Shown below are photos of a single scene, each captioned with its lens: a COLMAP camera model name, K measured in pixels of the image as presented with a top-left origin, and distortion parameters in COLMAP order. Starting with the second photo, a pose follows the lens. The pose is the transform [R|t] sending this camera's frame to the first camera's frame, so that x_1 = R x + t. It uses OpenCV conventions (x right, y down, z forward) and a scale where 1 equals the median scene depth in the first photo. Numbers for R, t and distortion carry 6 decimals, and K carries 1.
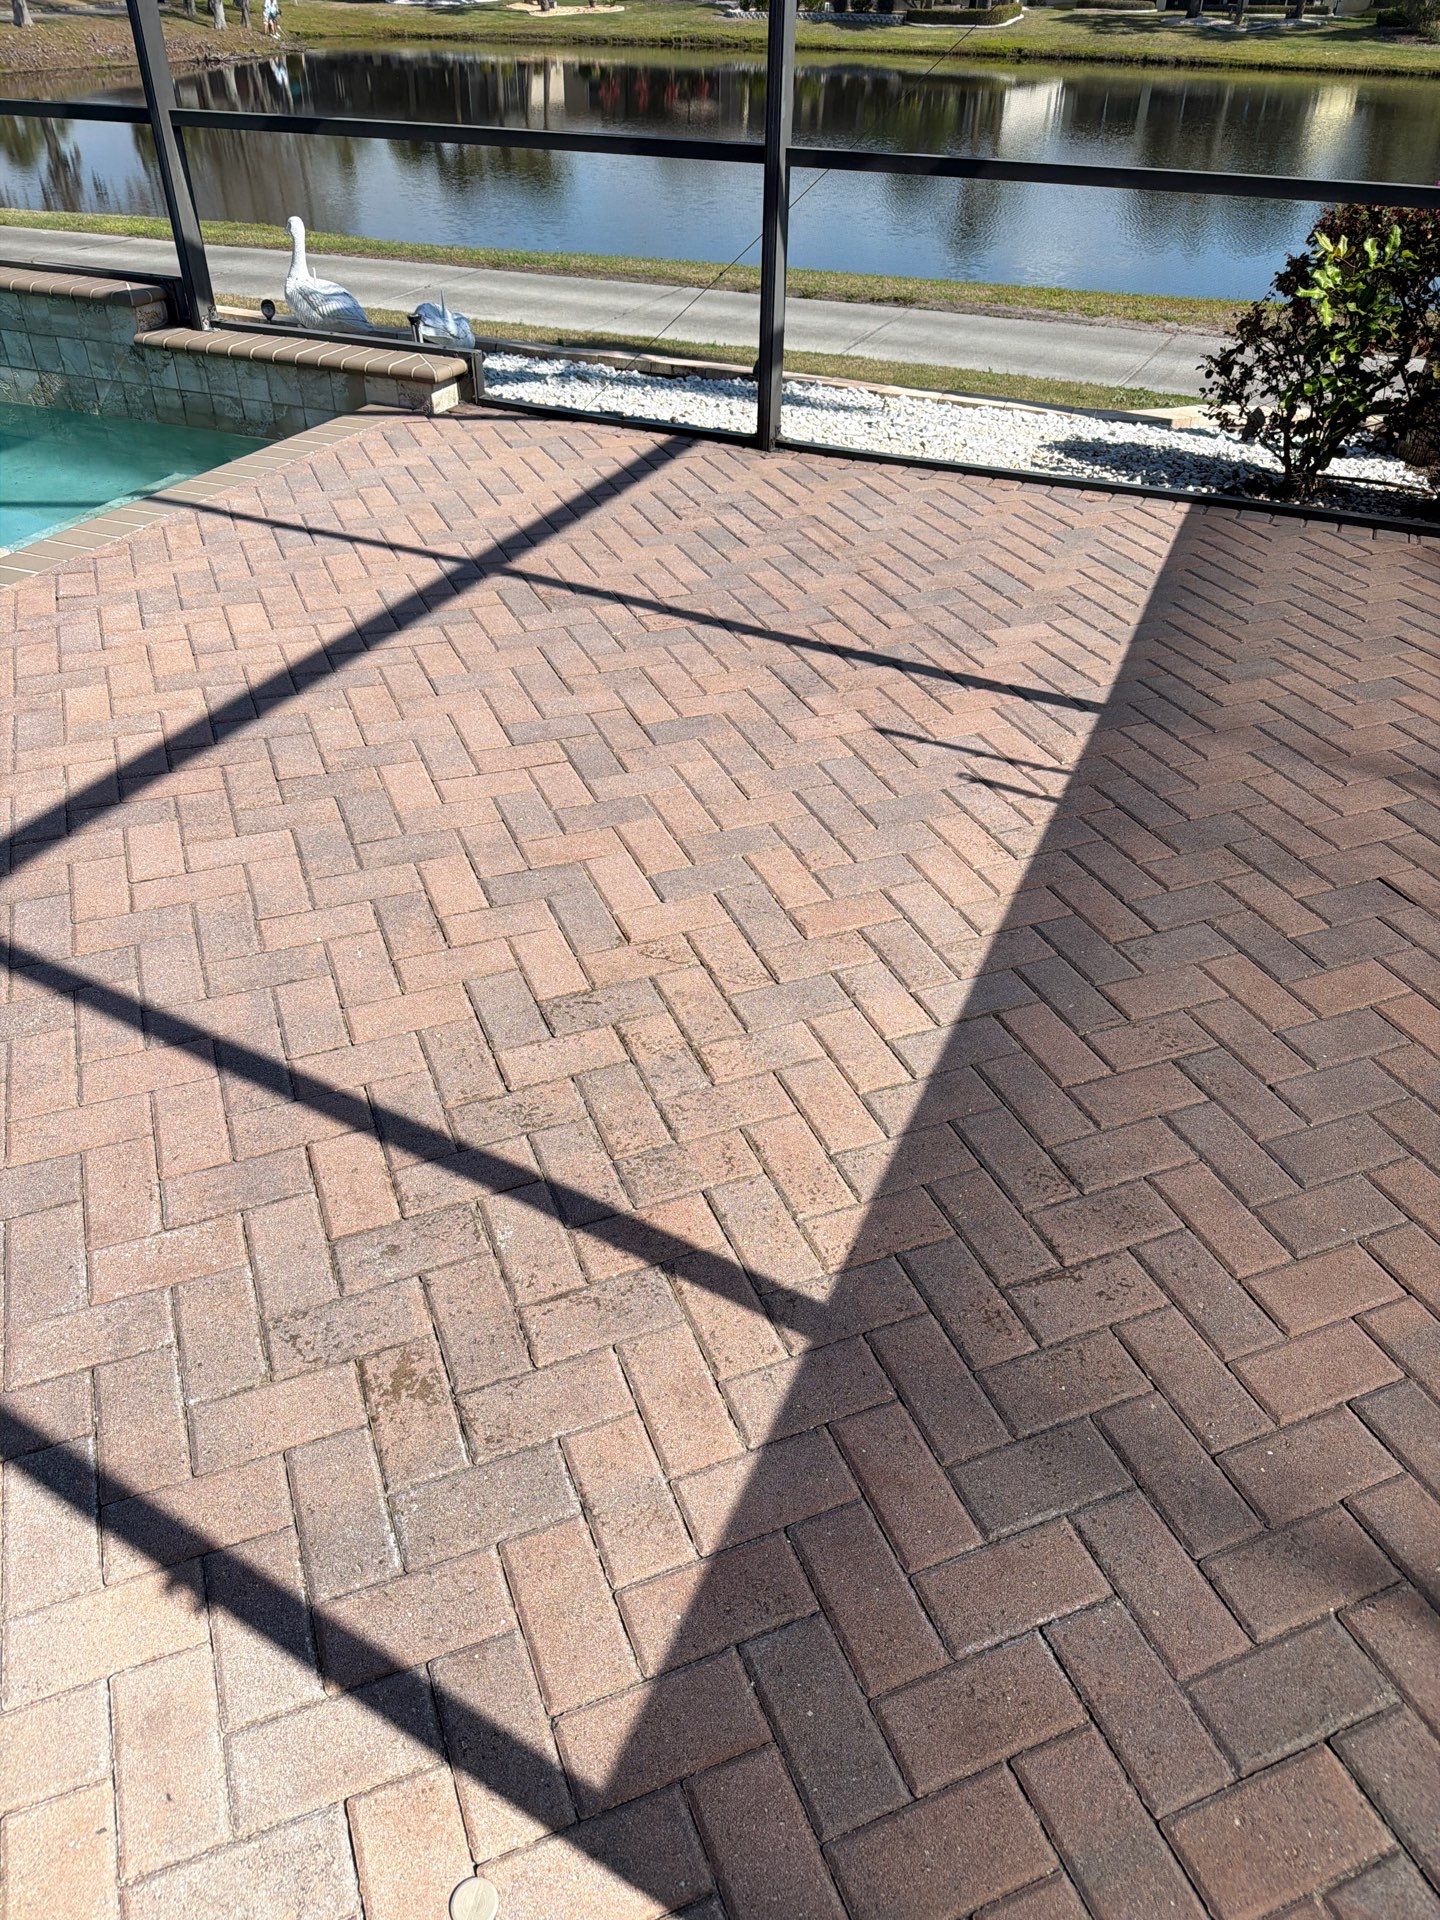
lens RADIAL K [[1350.6, 0, 713.5], [0, 1350.6, 962.2], [0, 0, 1]] dist [0.034649, -0.045704]
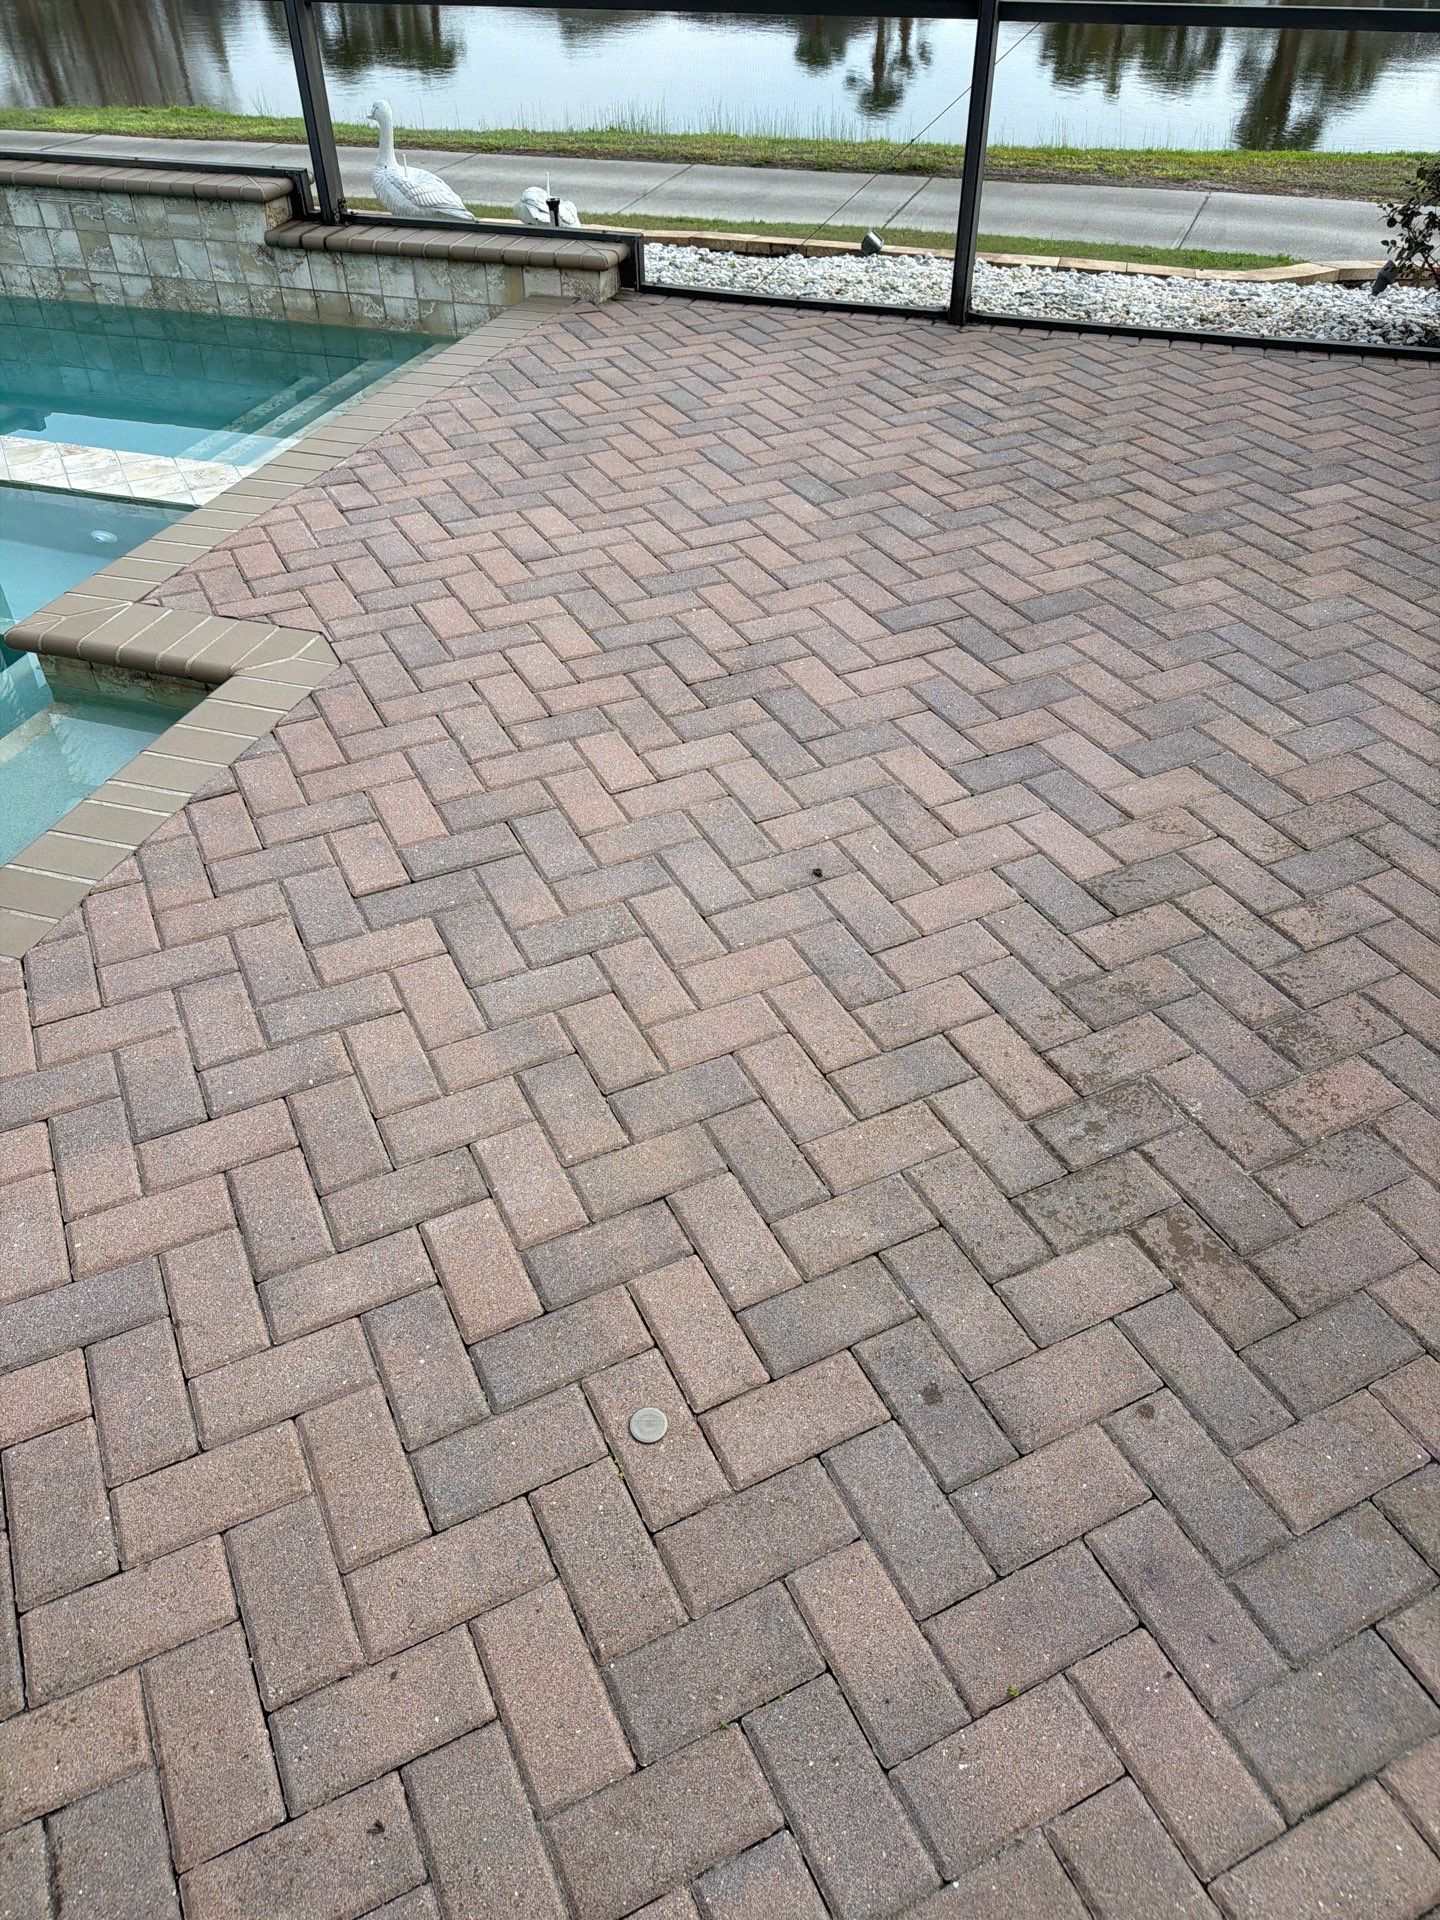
lens RADIAL K [[1350.6, 0, 712.9], [0, 1350.6, 949.1], [0, 0, 1]] dist [0.034649, -0.045704]
pose [[0.996776, -0.066655, 0.044668, -0.474942], [0.063772, 0.995966, 0.063127, -0.002113], [-0.048696, -0.060075, 0.997005, 0.006430]]
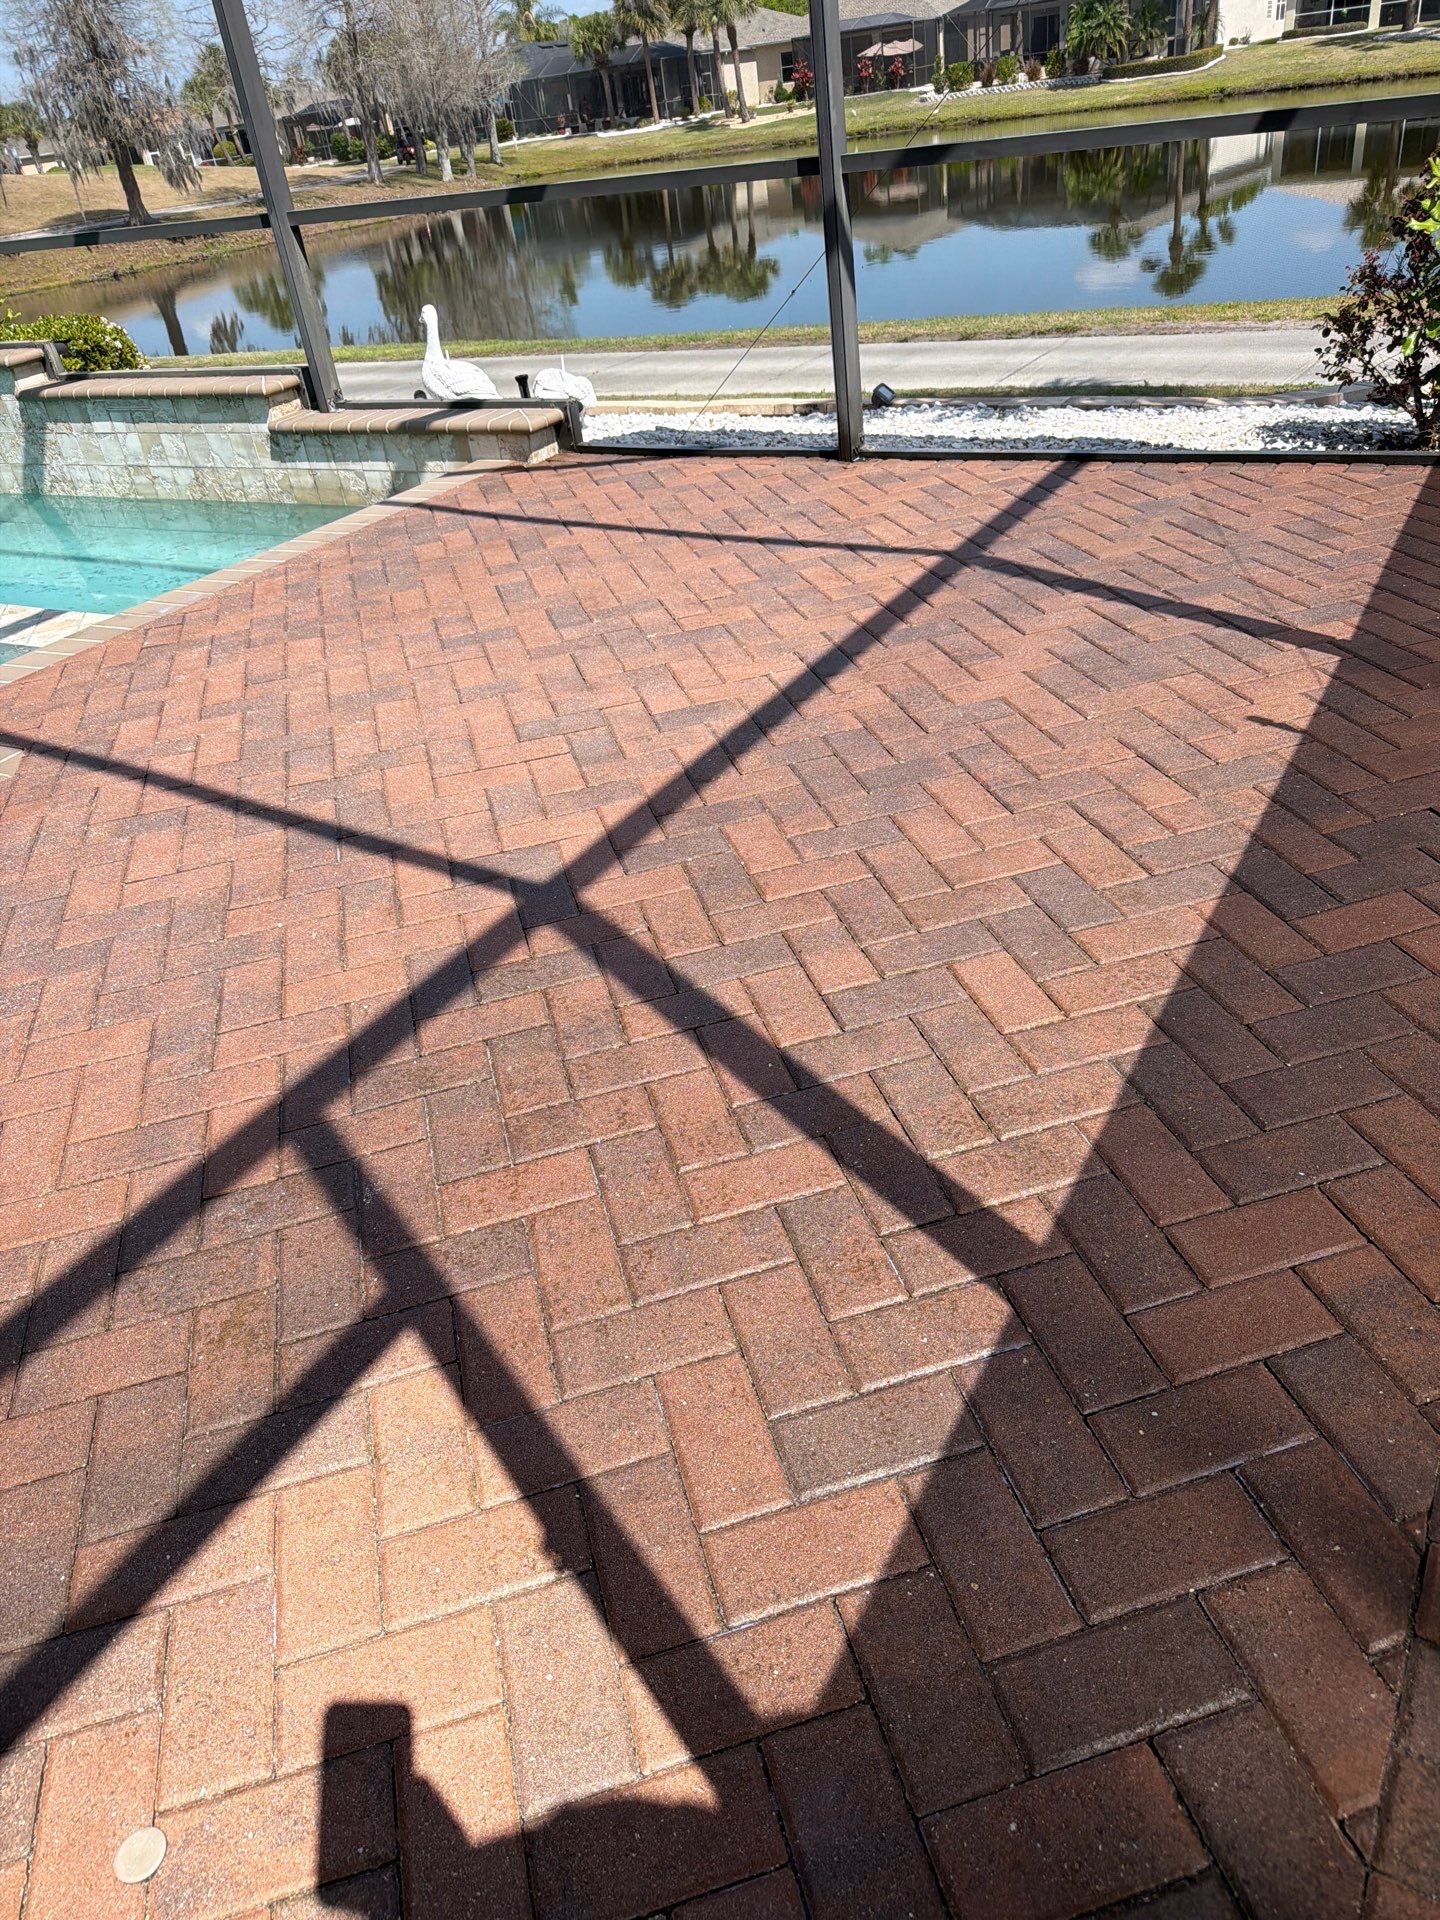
lens RADIAL K [[1350.6, 0, 722.2], [0, 1350.6, 965.1], [0, 0, 1]] dist [0.034649, -0.045704]
pose [[0.984794, -0.041562, -0.168682, 0.222142], [0.032568, 0.997914, -0.055737, 0.088631], [0.170647, 0.049396, 0.984093, 0.075948]]
